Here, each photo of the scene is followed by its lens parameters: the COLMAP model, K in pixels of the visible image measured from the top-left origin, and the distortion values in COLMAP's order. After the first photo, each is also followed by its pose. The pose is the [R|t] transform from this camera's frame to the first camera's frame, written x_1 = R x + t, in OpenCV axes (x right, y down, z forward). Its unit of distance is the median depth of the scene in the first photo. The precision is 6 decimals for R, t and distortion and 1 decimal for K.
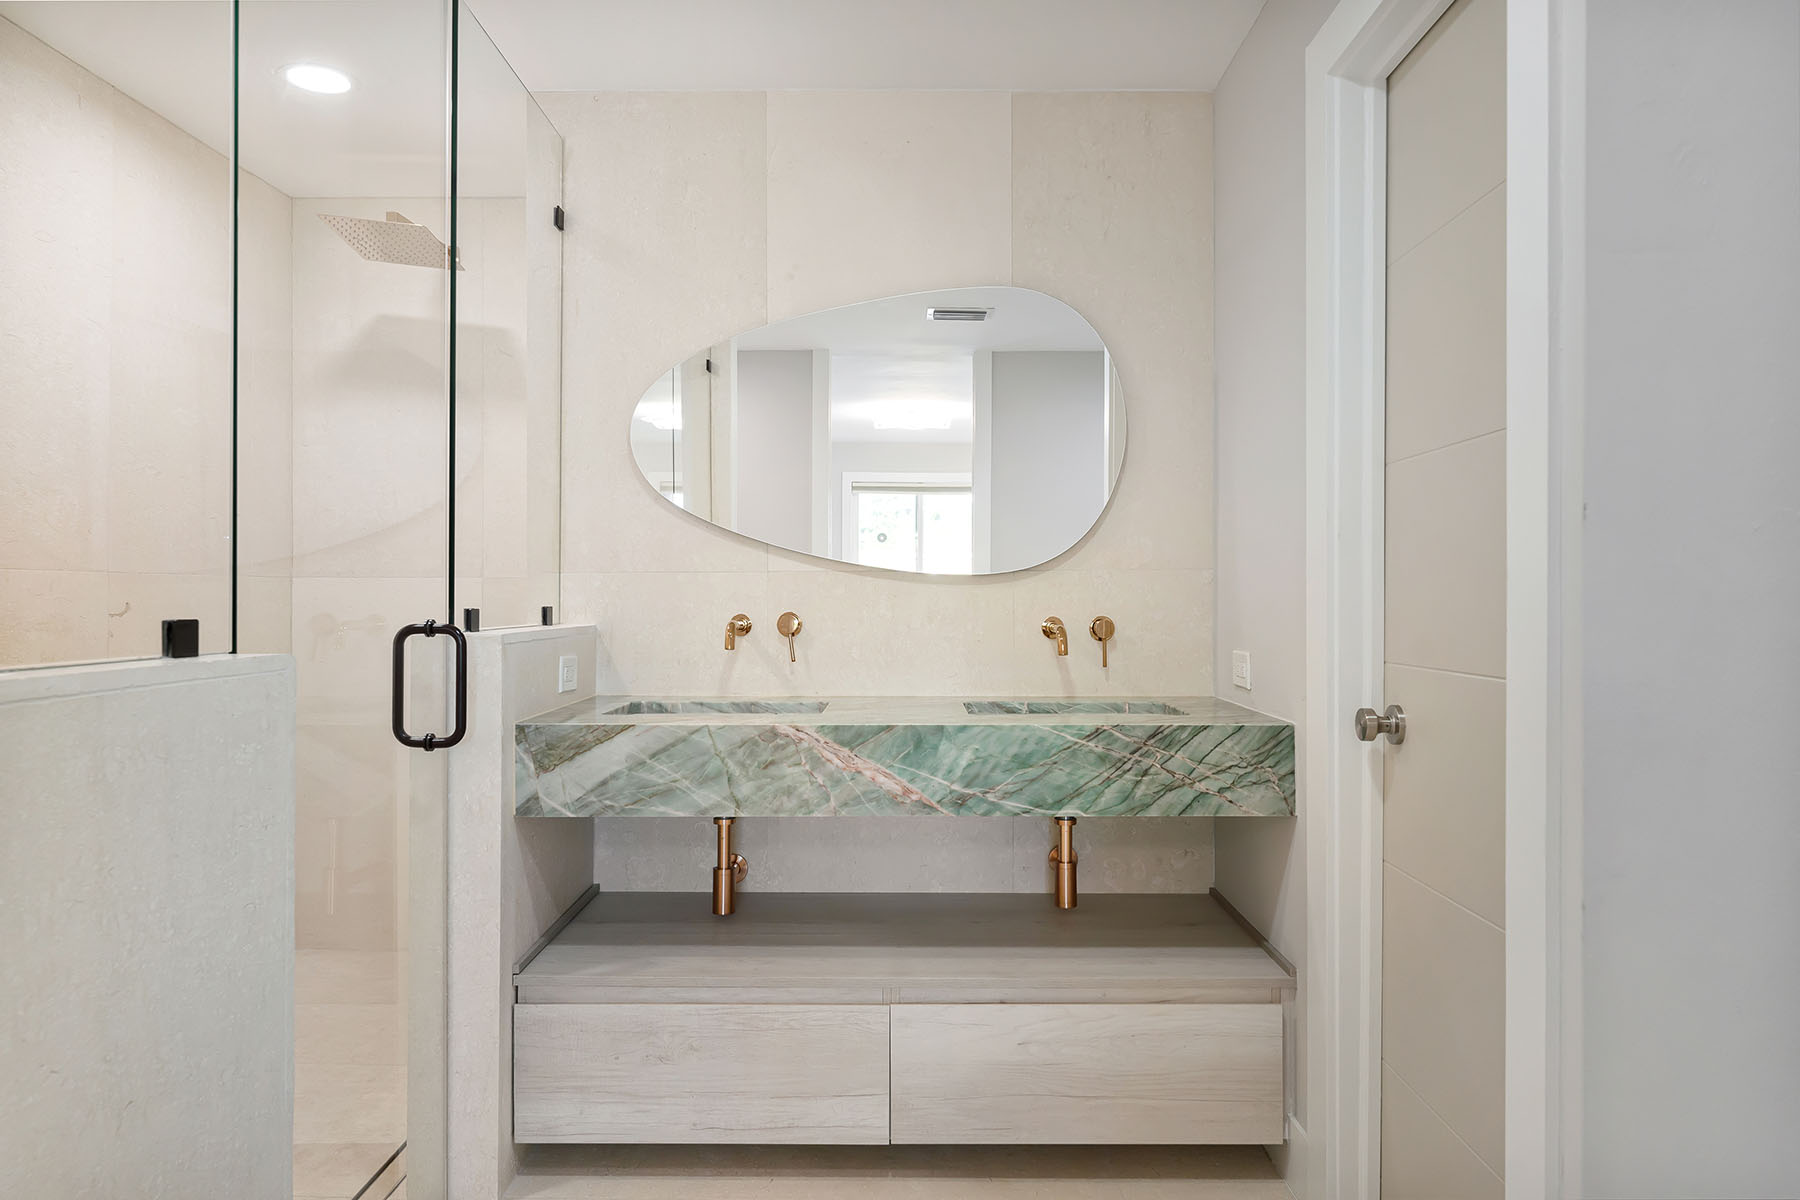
lens RADIAL K [[1148.3, 0, 897.8], [0, 1148.3, 594.8], [0, 0, 1]] dist [0.001796, 0.000620]
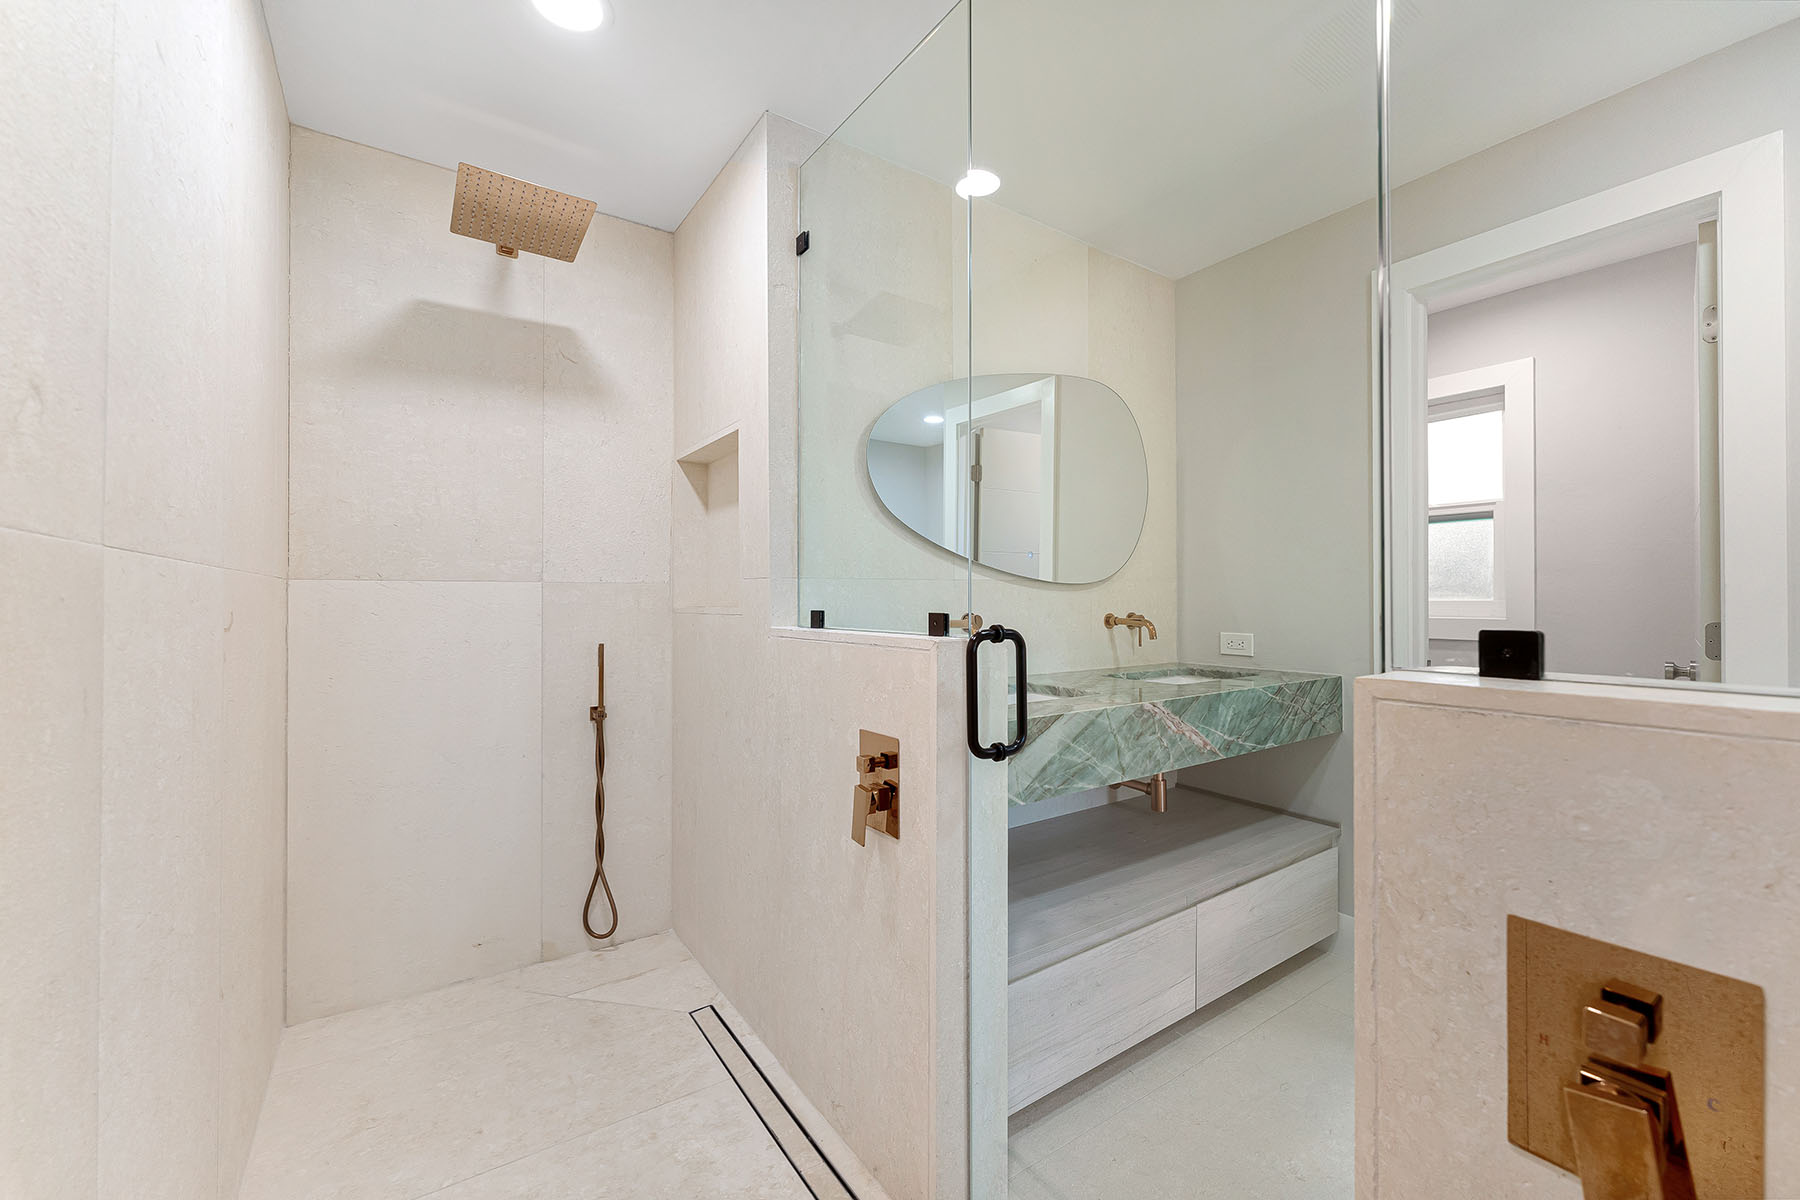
lens RADIAL K [[731.1, 0, 902.7], [0, 731.1, 593.7], [0, 0, 1]] dist [-0.007763, -0.000026]
pose [[0.812345, 0.001653, 0.583175, -0.776470], [0.002398, 0.999978, -0.006174, -0.000485], [-0.583173, 0.006414, 0.812323, 0.510050]]
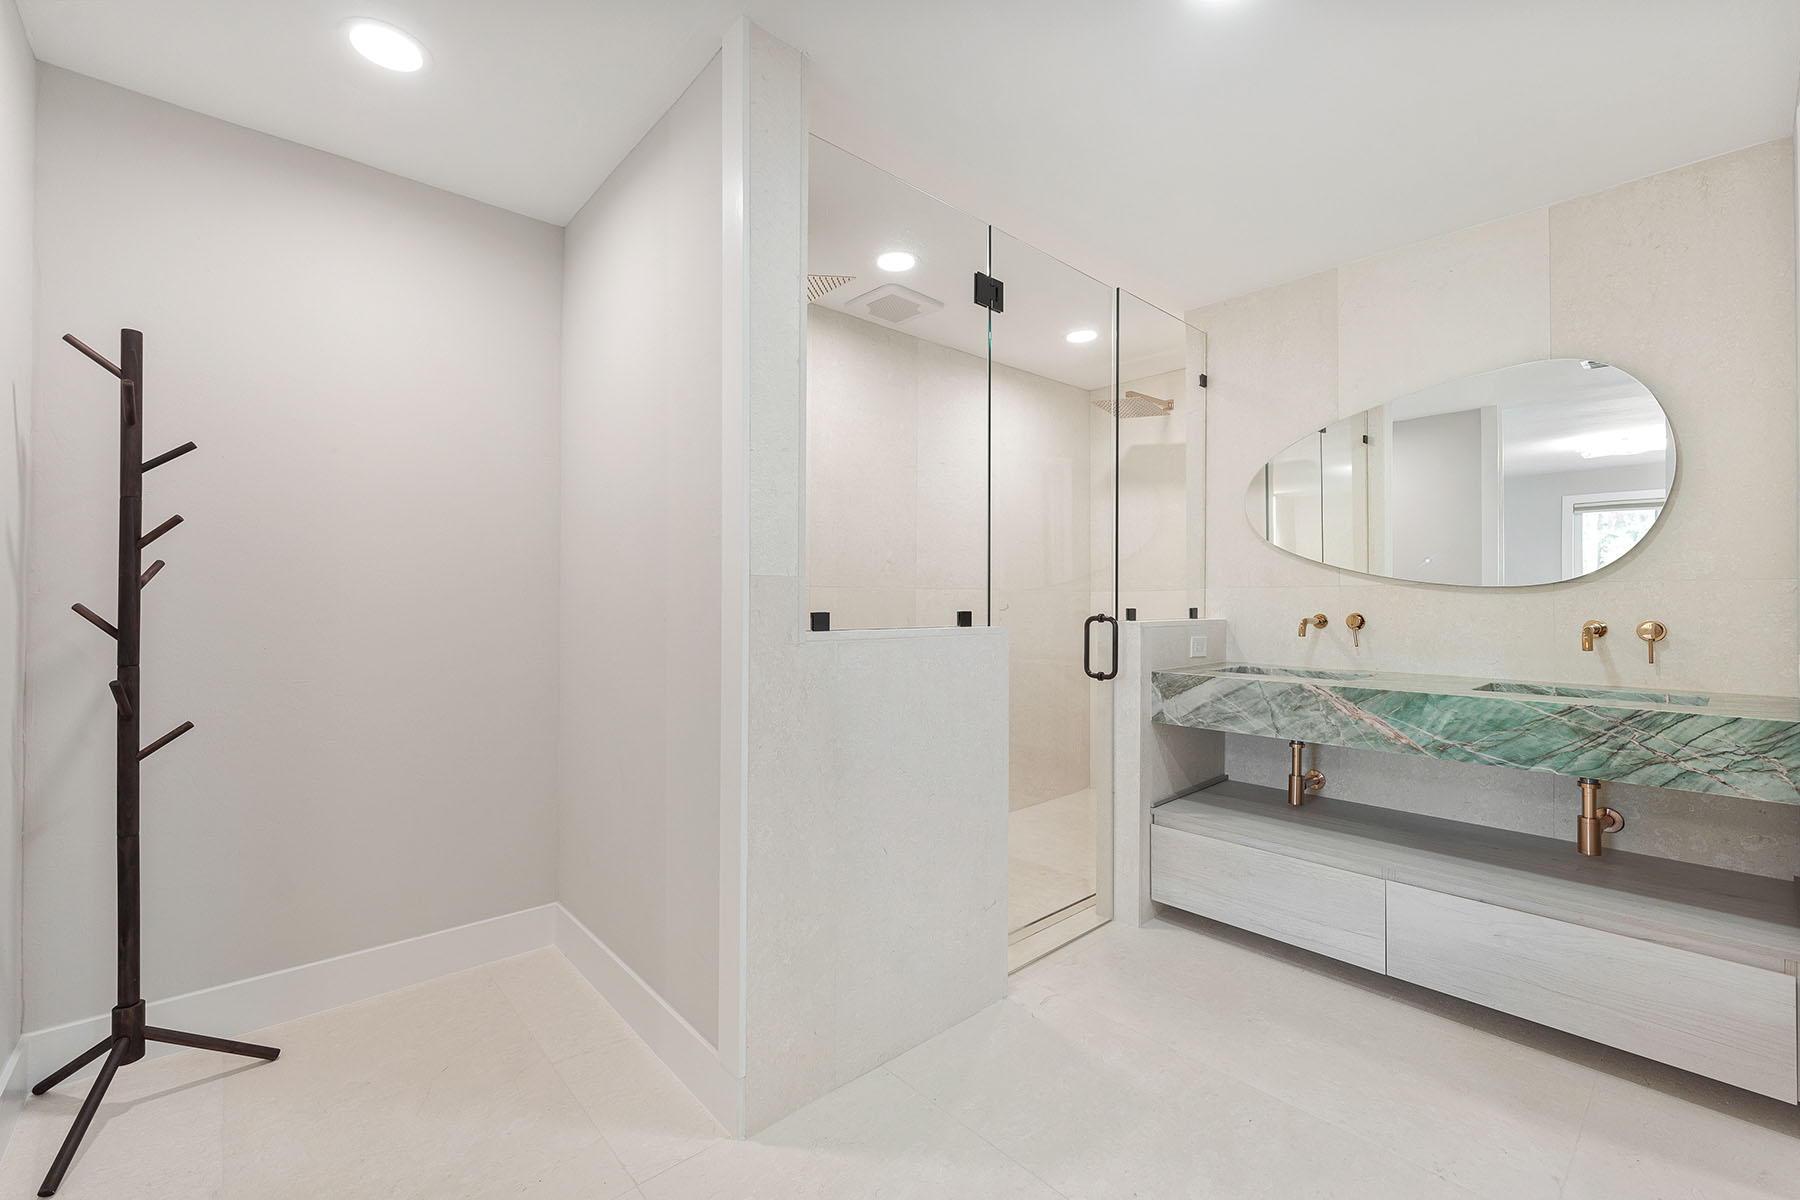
lens RADIAL K [[756.6, 0, 899.8], [0, 756.6, 594.4], [0, 0, 1]] dist [-0.000124, -0.000079]
pose [[0.677266, -0.003675, -0.735729, 0.286286], [-0.001456, 0.999979, -0.006336, -0.002295], [0.735736, 0.005362, 0.677247, -0.117788]]
